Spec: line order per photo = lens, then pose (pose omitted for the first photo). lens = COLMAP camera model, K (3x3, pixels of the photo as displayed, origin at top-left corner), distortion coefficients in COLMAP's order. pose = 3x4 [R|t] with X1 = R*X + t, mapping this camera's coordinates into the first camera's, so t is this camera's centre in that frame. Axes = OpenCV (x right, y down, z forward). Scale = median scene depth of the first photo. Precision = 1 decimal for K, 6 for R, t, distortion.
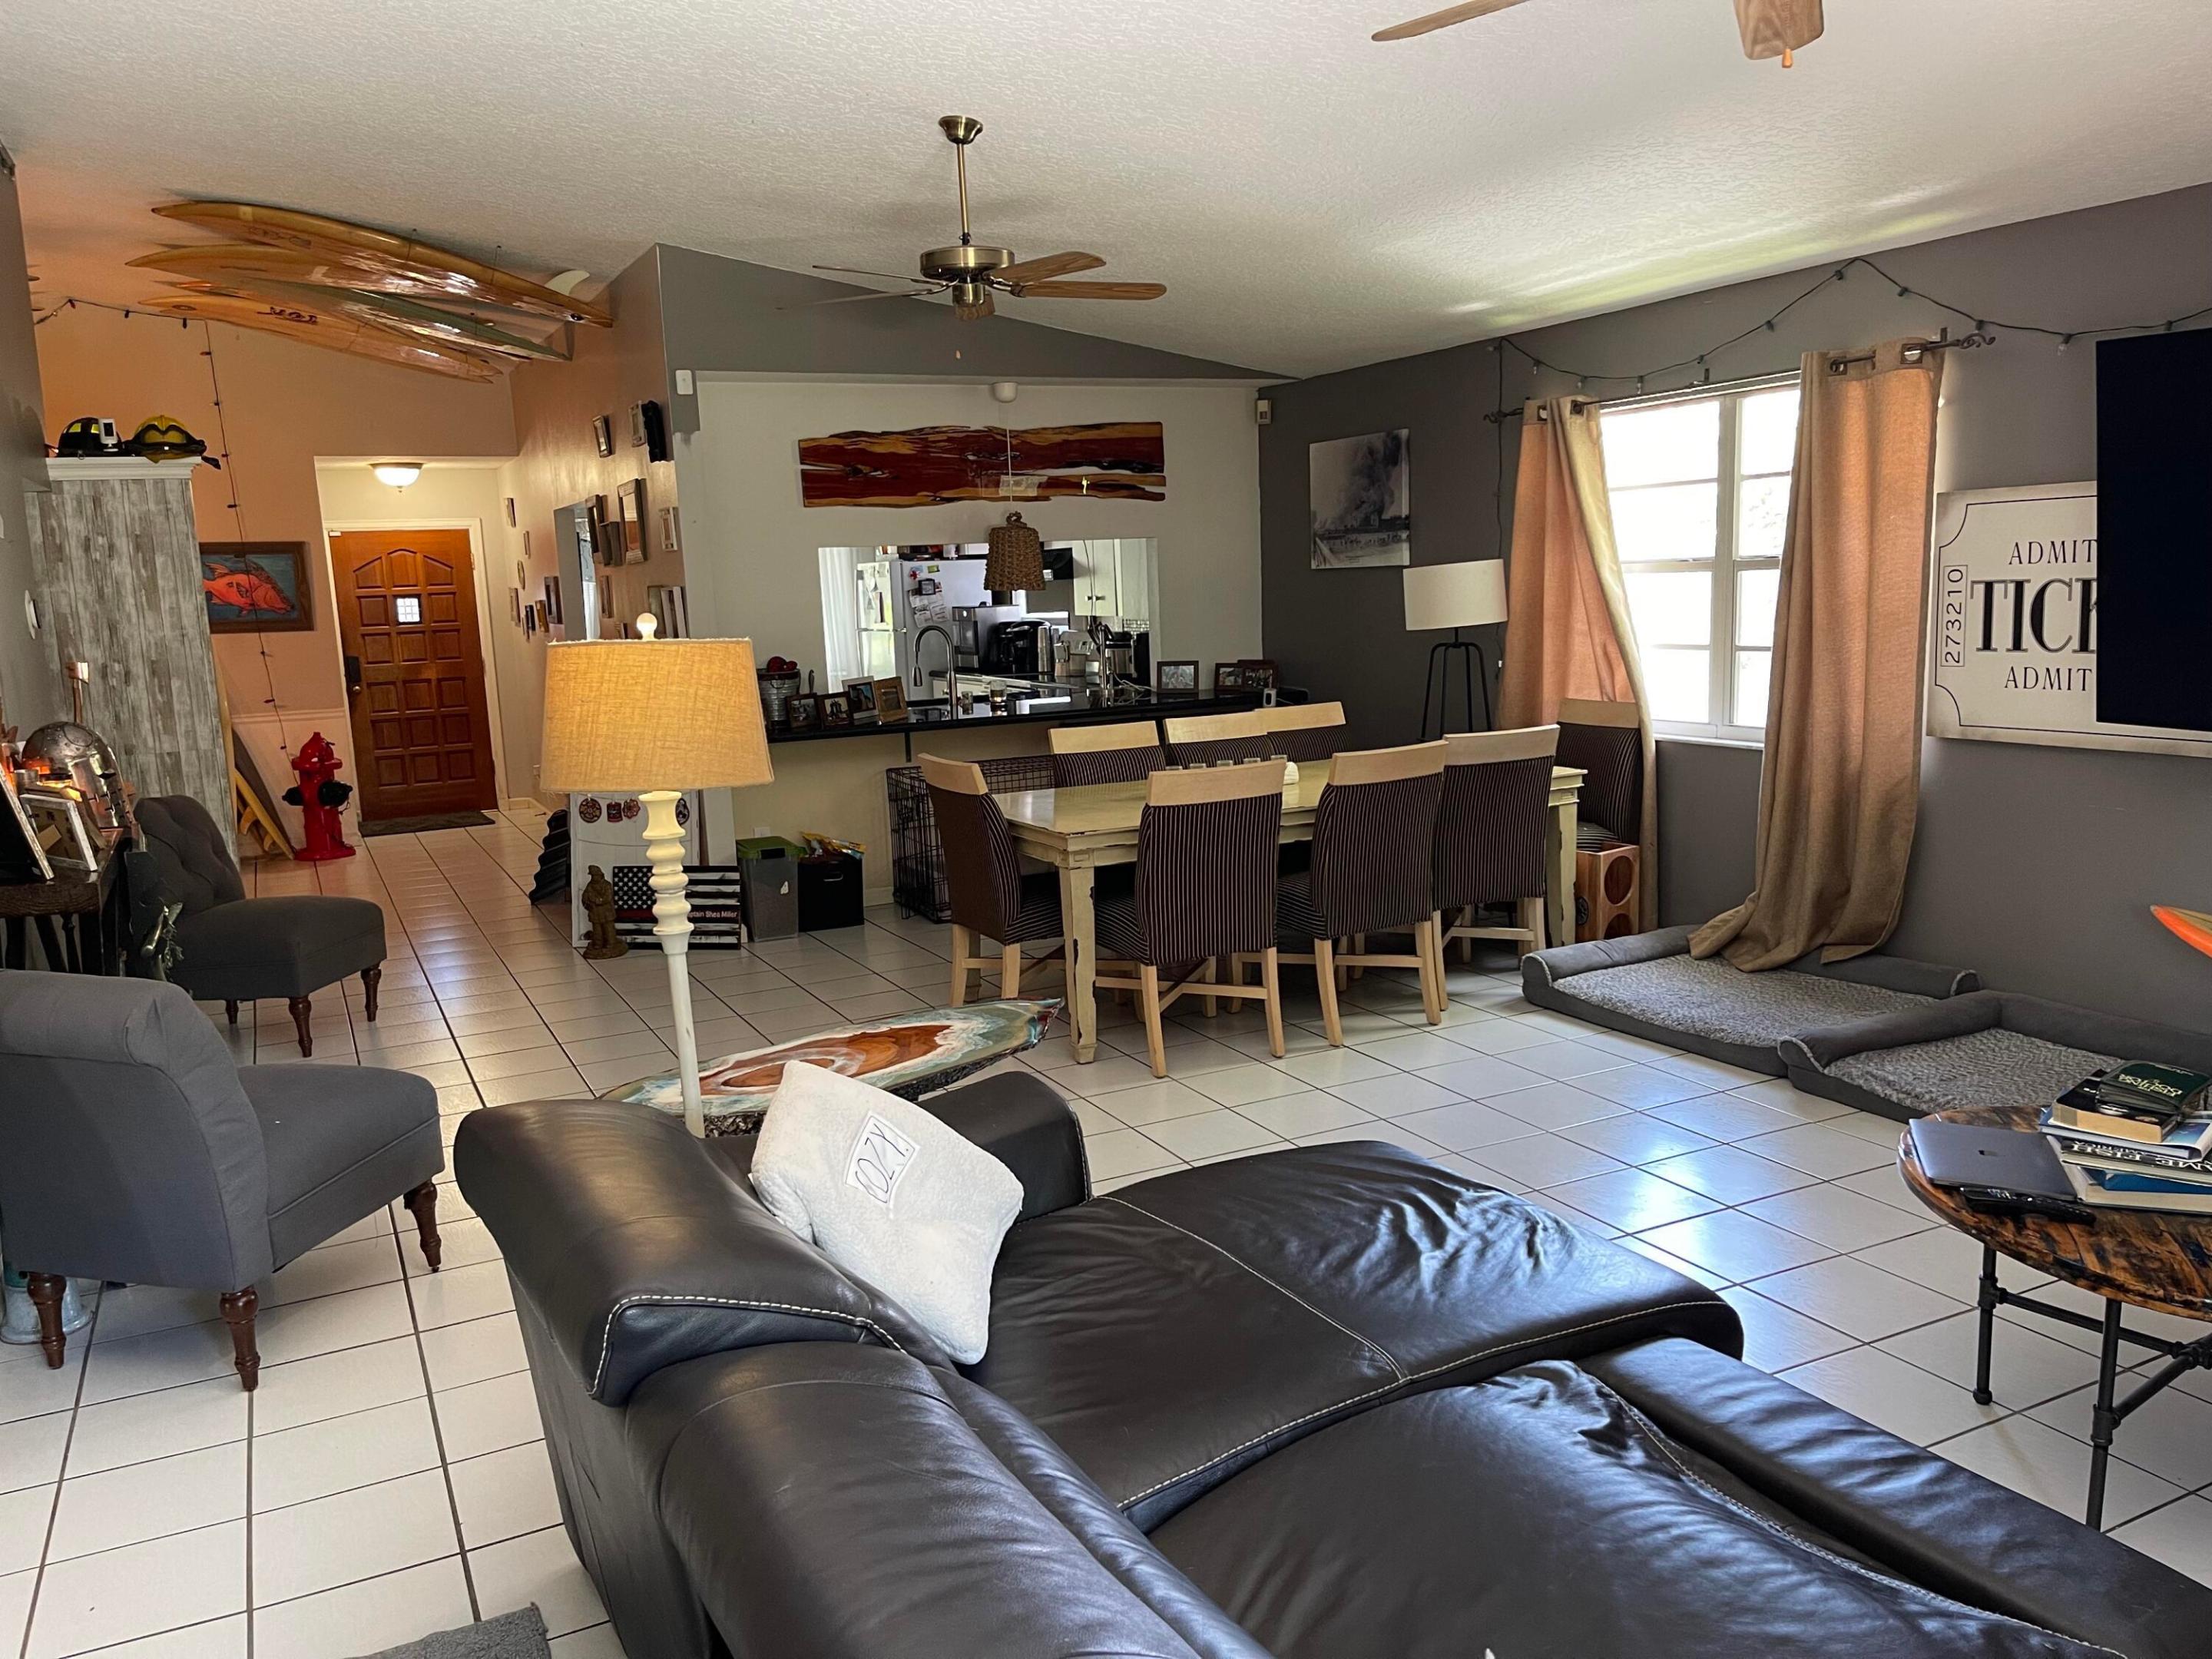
lens RADIAL K [[1674.9, 0, 1097.5], [0, 1674.9, 830.4], [0, 0, 1]] dist [0.067748, -0.084465]
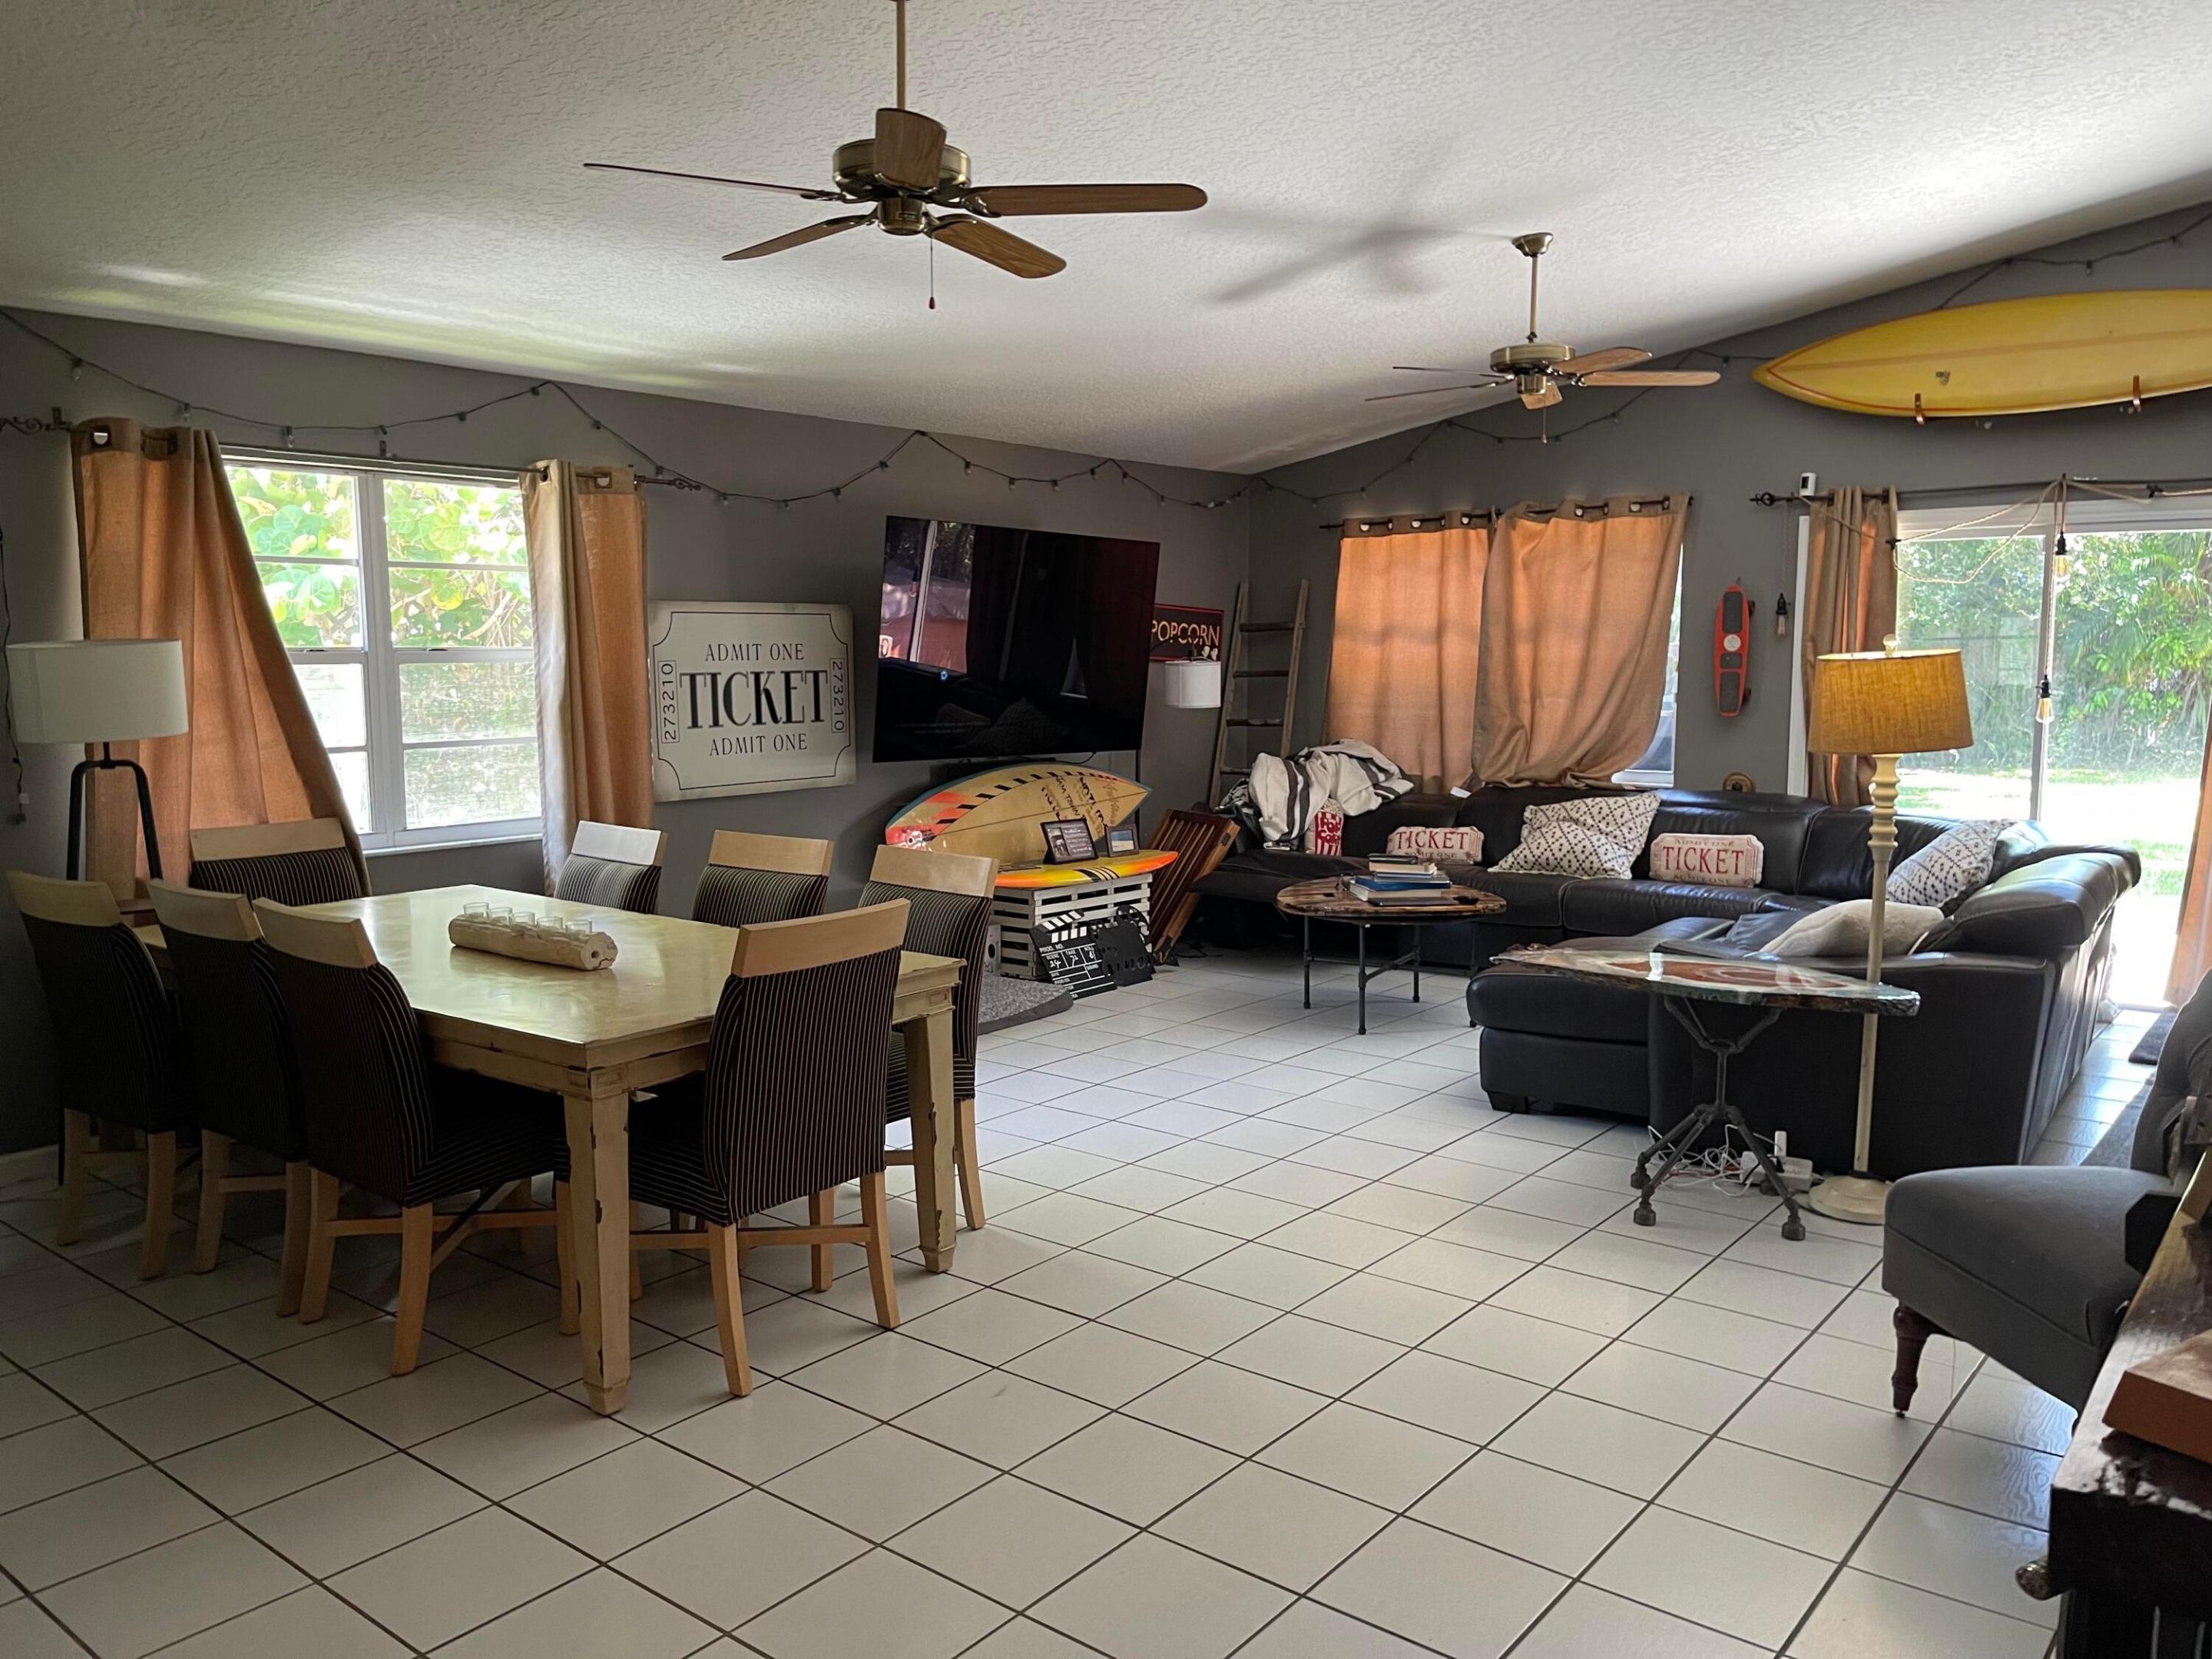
lens RADIAL K [[1674.9, 0, 1105.3], [0, 1674.9, 836.3], [0, 0, 1]] dist [0.067748, -0.084465]
pose [[-0.419183, -0.048839, 0.906587, -0.550004], [0.169506, 0.976784, 0.130996, -0.102297], [-0.891938, 0.208583, -0.401173, 0.914604]]
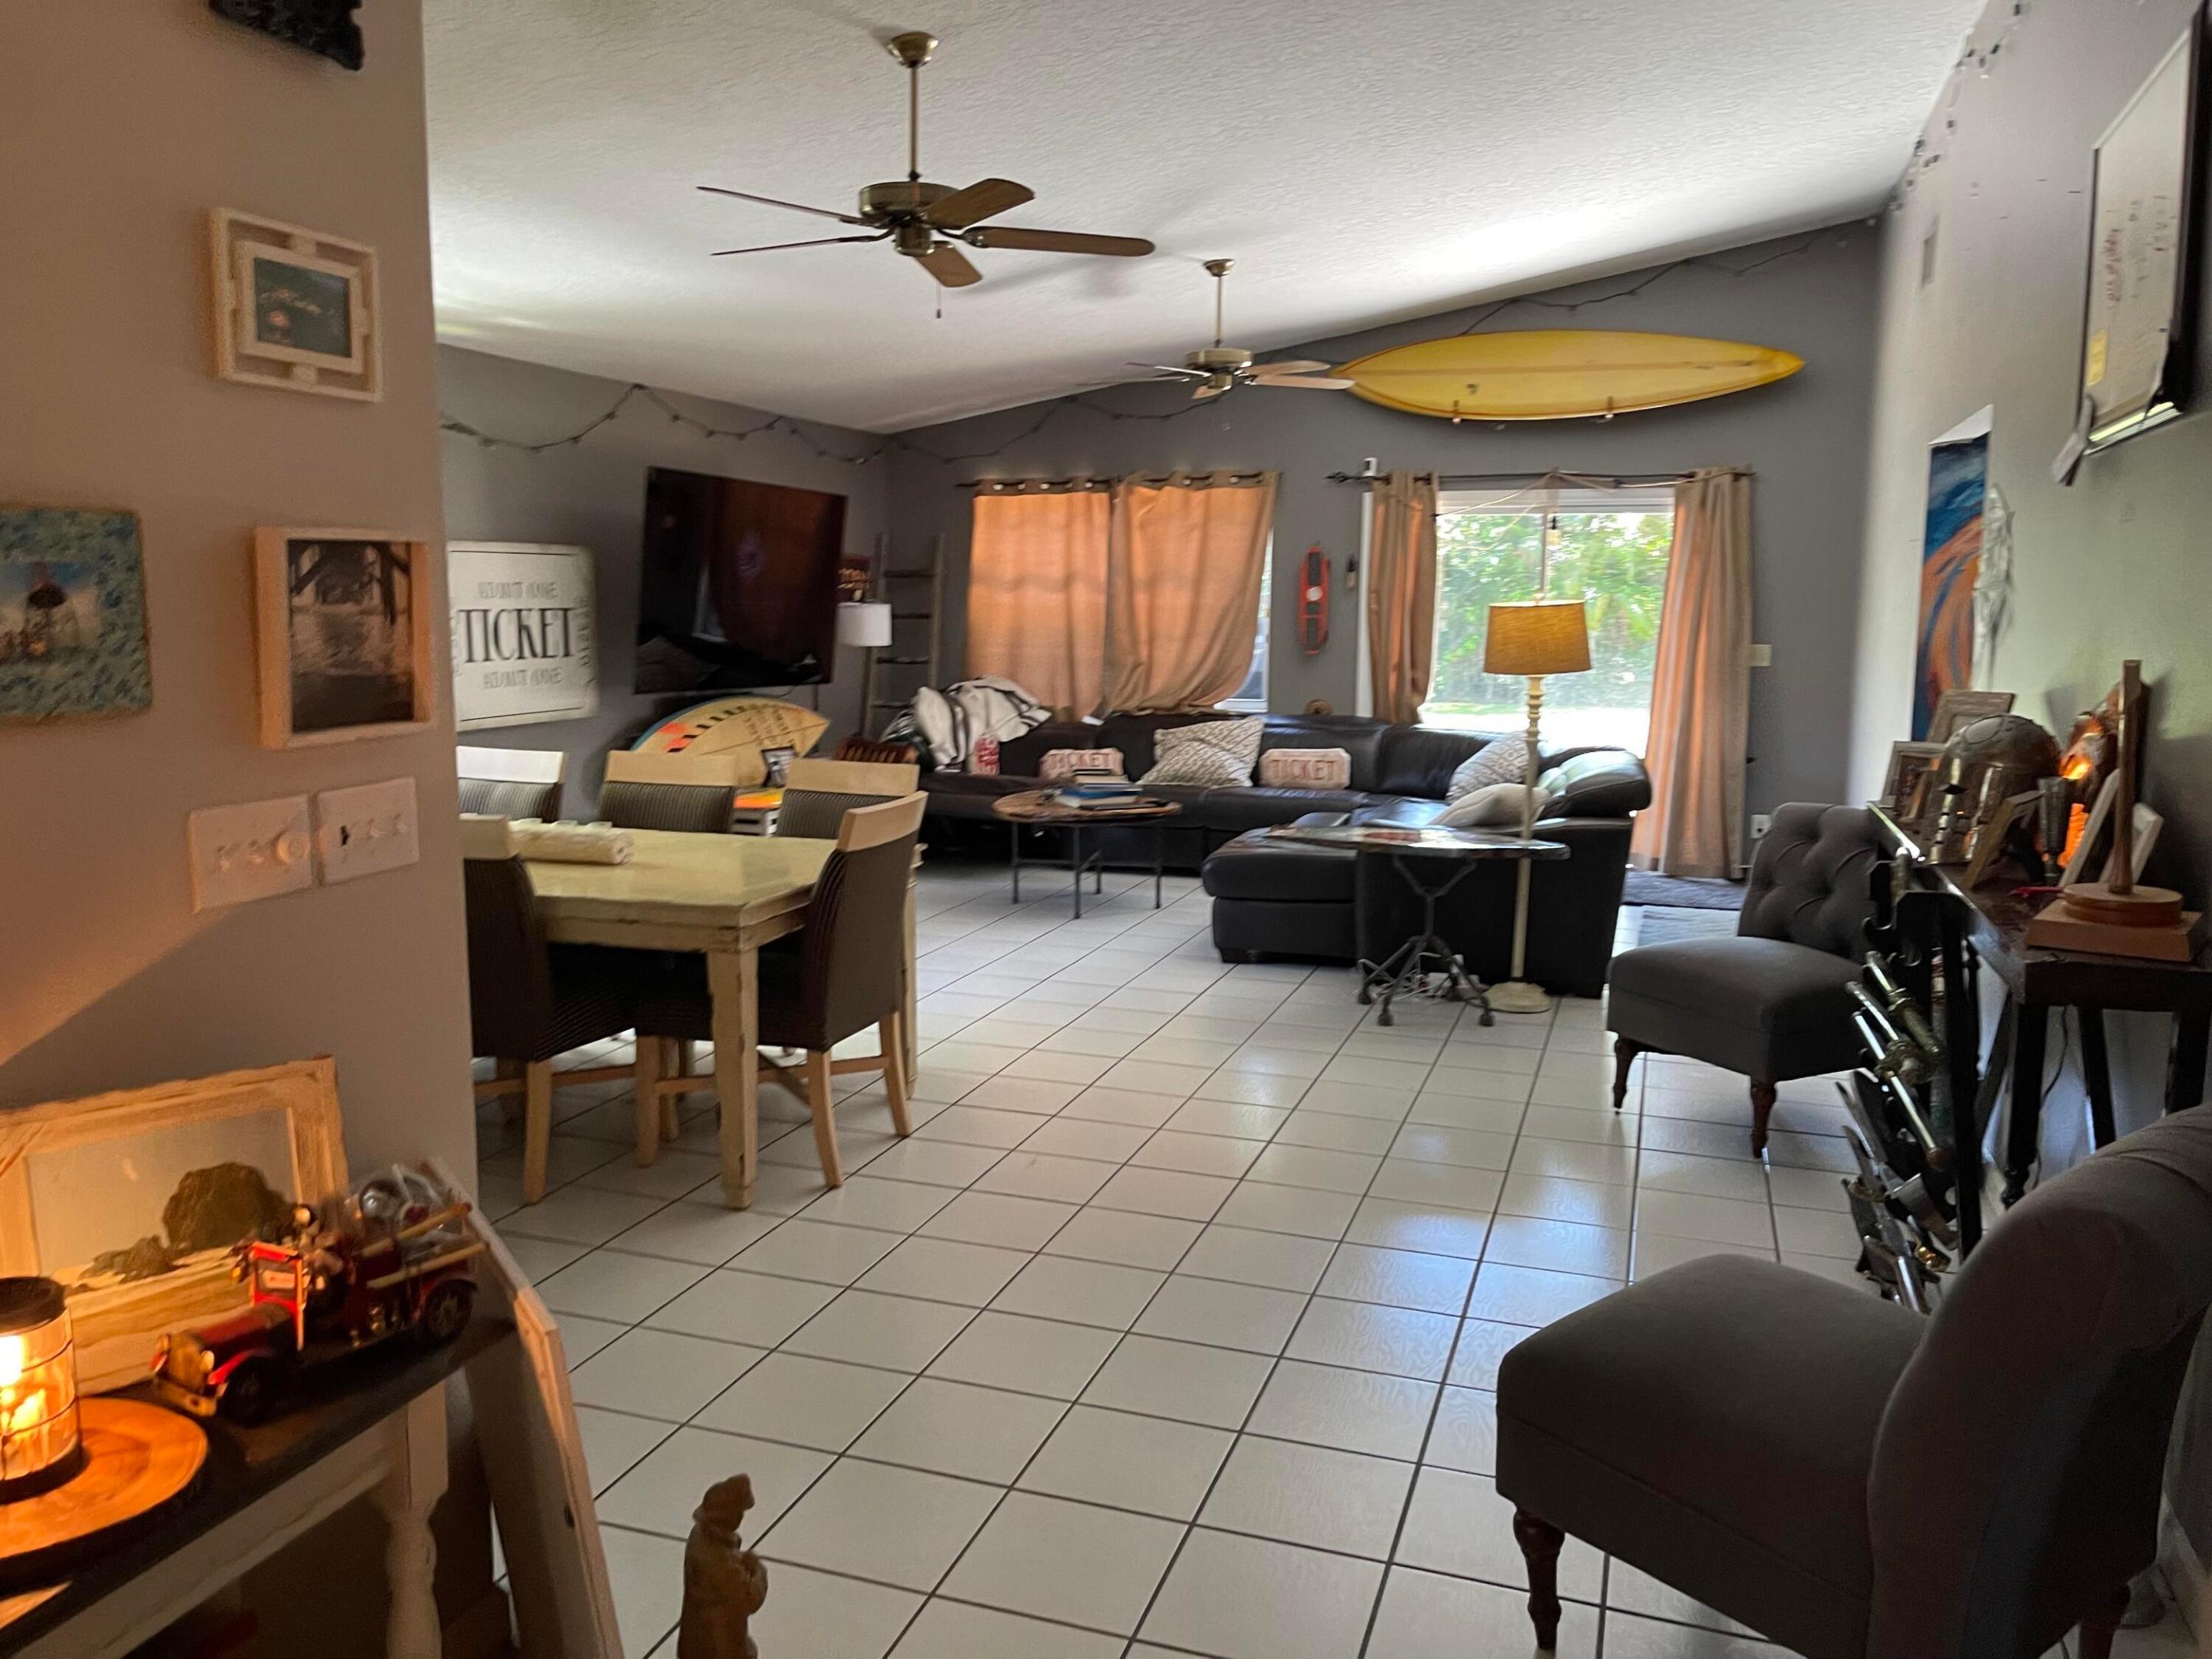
lens RADIAL K [[1674.9, 0, 1094.2], [0, 1674.9, 824.9], [0, 0, 1]] dist [0.067748, -0.084465]
pose [[-0.700761, -0.050808, 0.711585, -0.563786], [0.141748, 0.967656, 0.208684, -0.139045], [-0.699172, 0.247103, -0.670893, 1.157217]]
